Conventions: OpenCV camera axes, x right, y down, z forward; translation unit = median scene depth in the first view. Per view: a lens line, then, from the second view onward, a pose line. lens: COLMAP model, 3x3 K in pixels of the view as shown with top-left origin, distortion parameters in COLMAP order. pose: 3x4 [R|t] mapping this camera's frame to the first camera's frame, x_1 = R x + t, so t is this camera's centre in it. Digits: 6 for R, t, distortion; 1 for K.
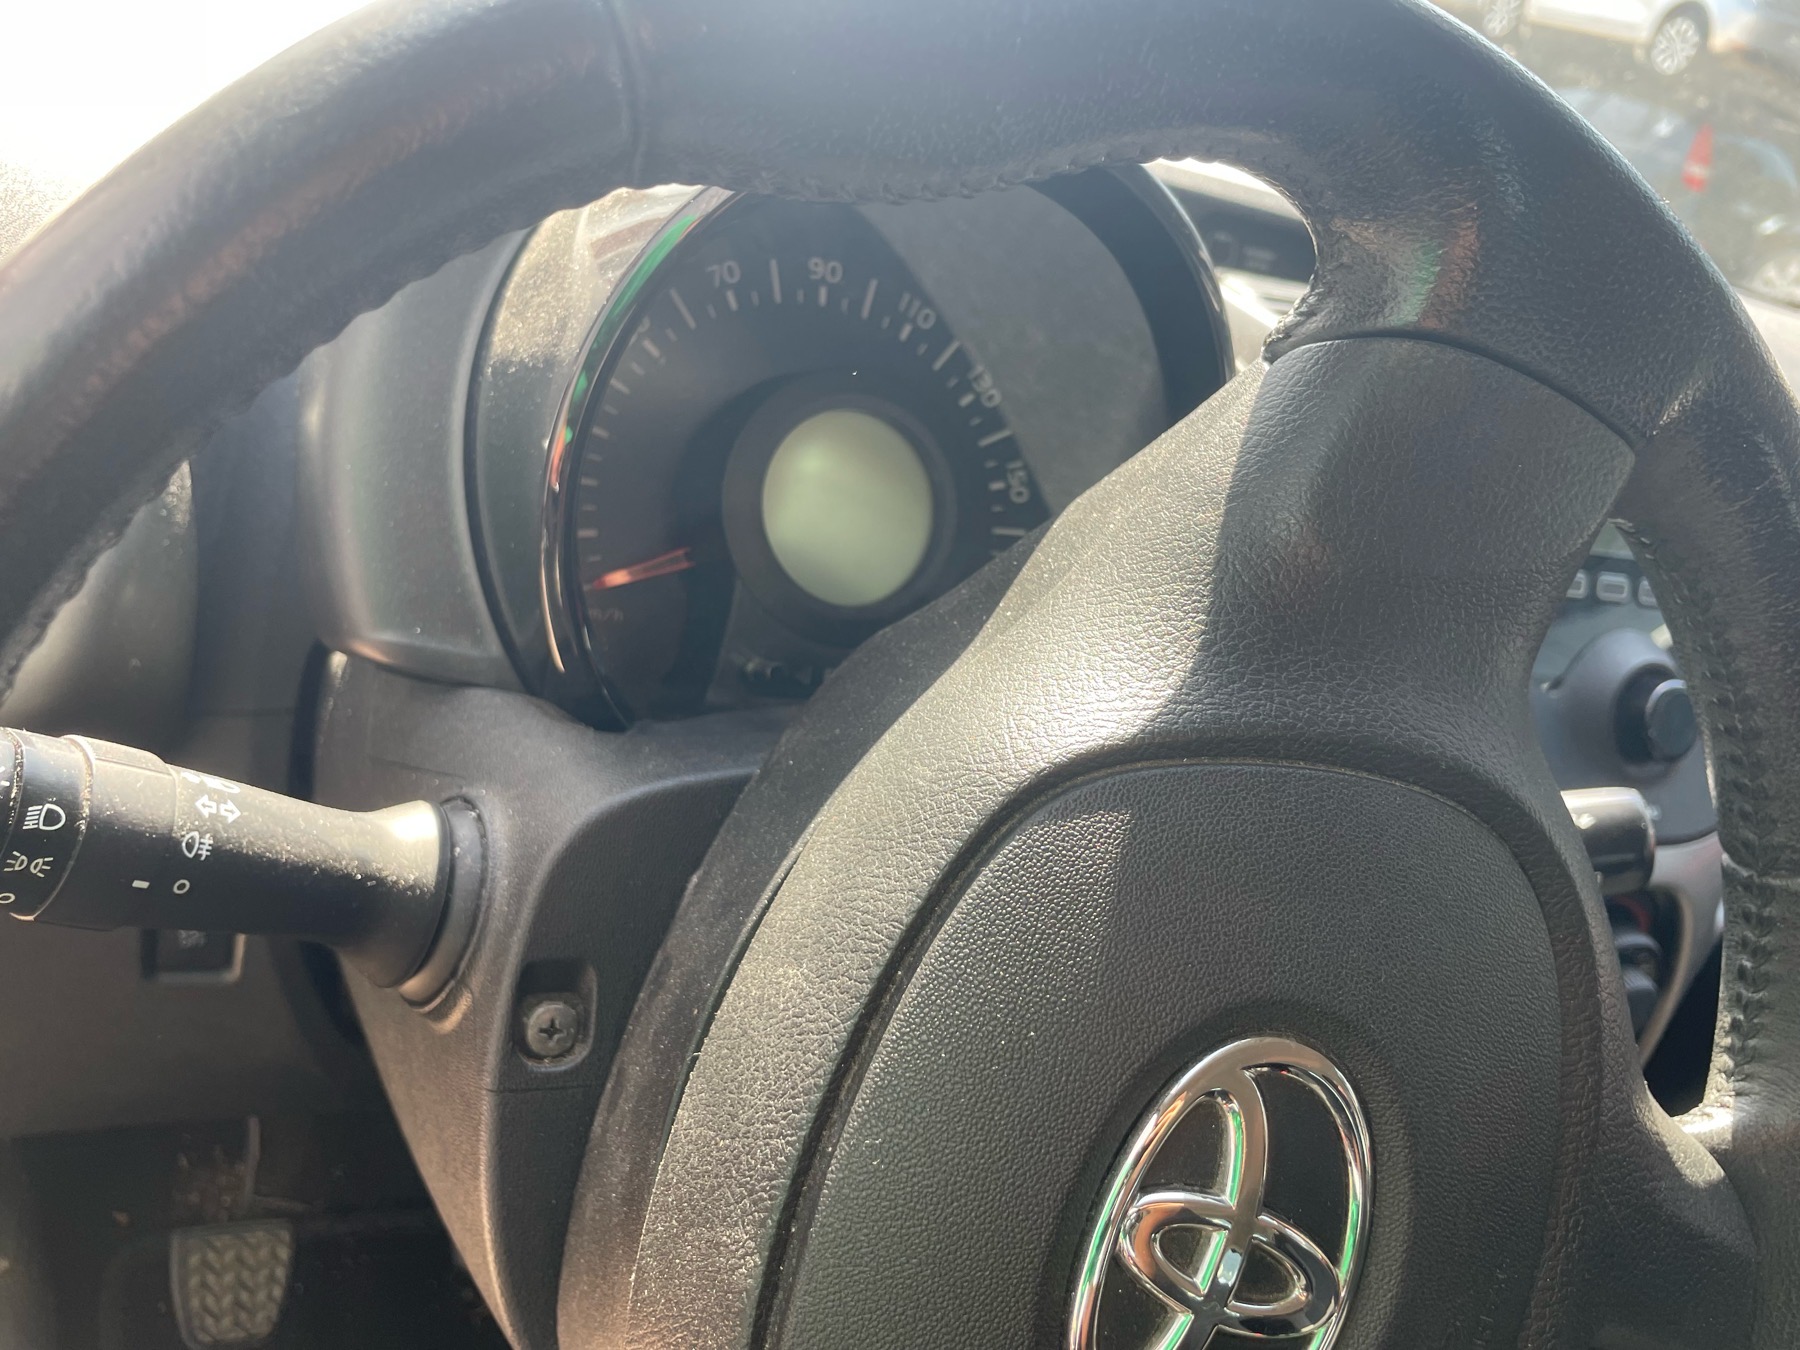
lens RADIAL K [[1359.1, 0, 888.3], [0, 1359.1, 658.0], [0, 0, 1]] dist [0.082033, -0.111143]
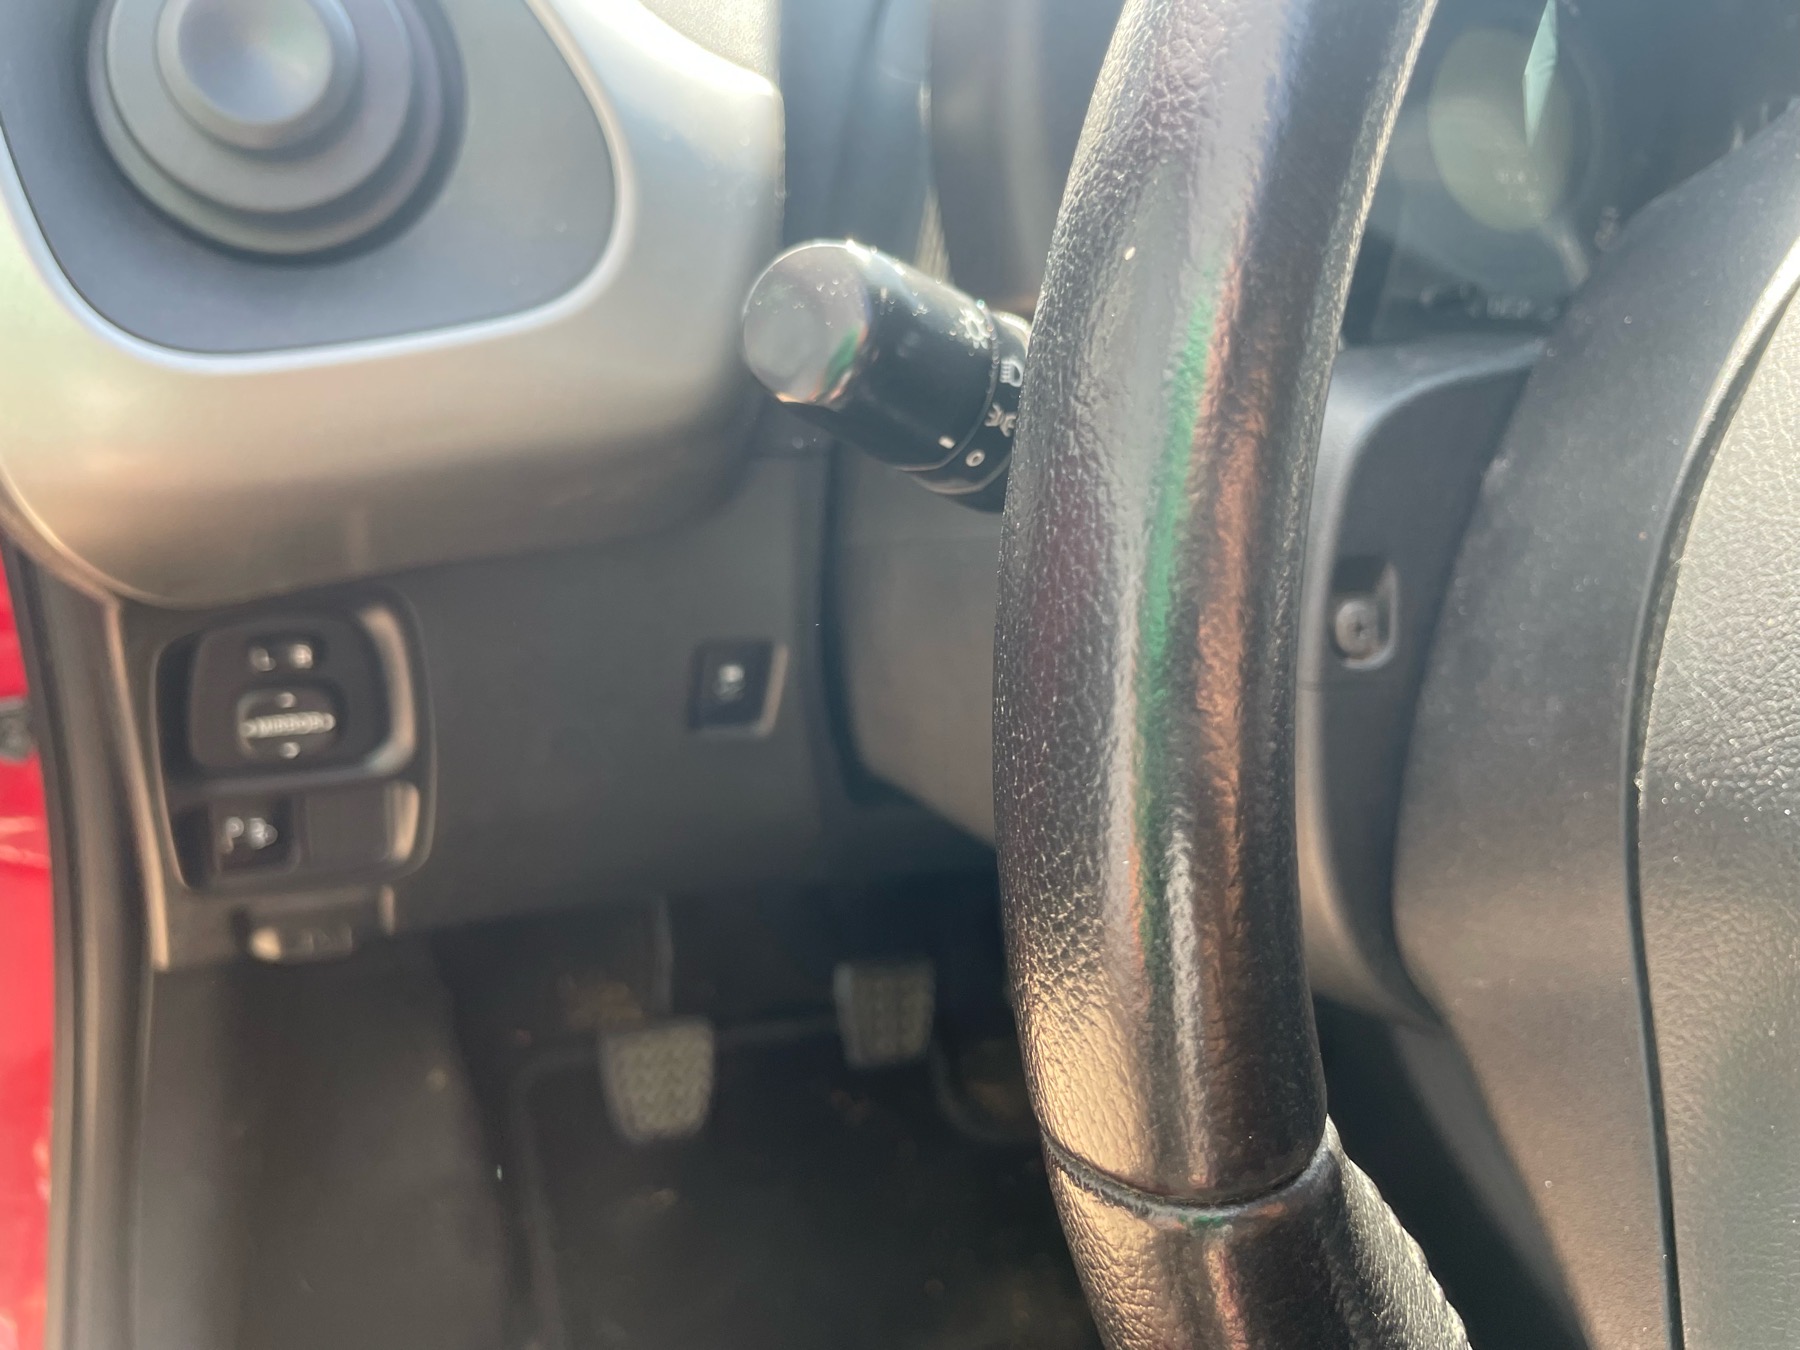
lens RADIAL K [[1359.1, 0, 888.3], [0, 1359.1, 658.0], [0, 0, 1]] dist [0.082033, -0.111143]
pose [[0.993890, -0.074265, -0.081658, -0.485932], [0.079785, 0.994589, 0.066543, 0.192290], [0.076274, -0.072651, 0.994437, -0.014534]]
